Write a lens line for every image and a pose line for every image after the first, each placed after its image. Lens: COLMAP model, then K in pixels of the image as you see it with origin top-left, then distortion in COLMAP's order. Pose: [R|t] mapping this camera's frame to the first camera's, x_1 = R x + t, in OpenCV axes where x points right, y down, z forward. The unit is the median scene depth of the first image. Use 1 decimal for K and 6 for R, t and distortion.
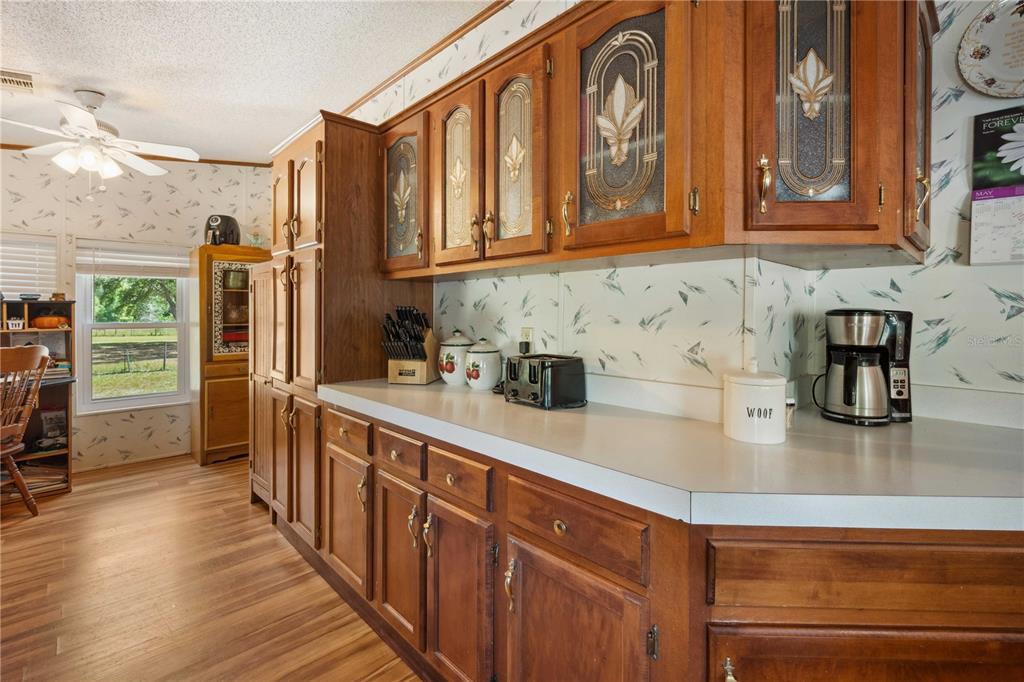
lens RADIAL K [[468.0, 0, 514.5], [0, 468.0, 314.7], [0, 0, 1]] dist [-0.000157, 0.000859]
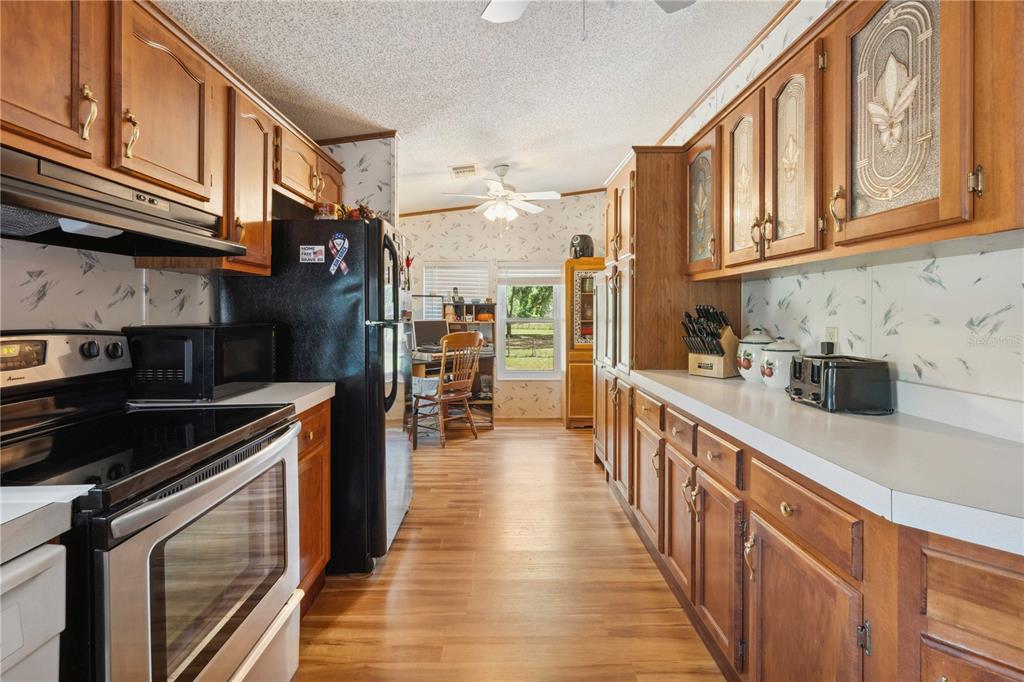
lens RADIAL K [[468.0, 0, 514.3], [0, 468.0, 311.0], [0, 0, 1]] dist [-0.000157, 0.000859]
pose [[0.739044, 0.000361, -0.673657, 0.180720], [-0.004264, 0.999982, -0.004143, 0.001780], [0.673644, 0.005934, 0.739032, -0.112618]]
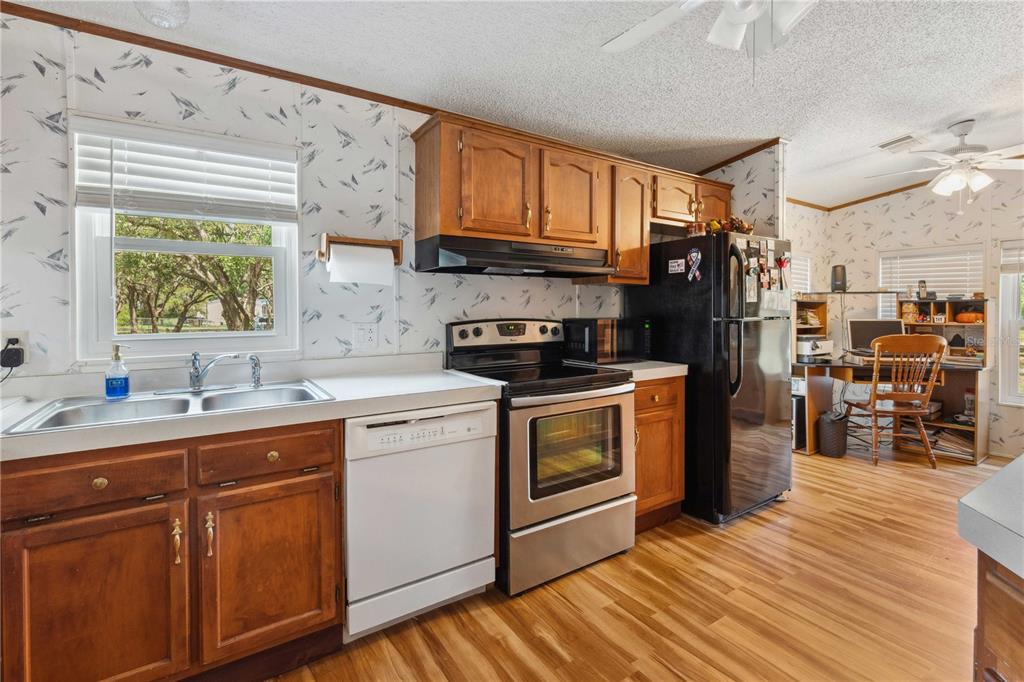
lens RADIAL K [[468.0, 0, 506.1], [0, 468.0, 315.0], [0, 0, 1]] dist [-0.000157, 0.000859]
pose [[-0.183433, 0.011284, -0.982967, 0.576377], [-0.005303, 0.999908, 0.012468, 0.001142], [0.983018, 0.007500, -0.183357, 0.109185]]
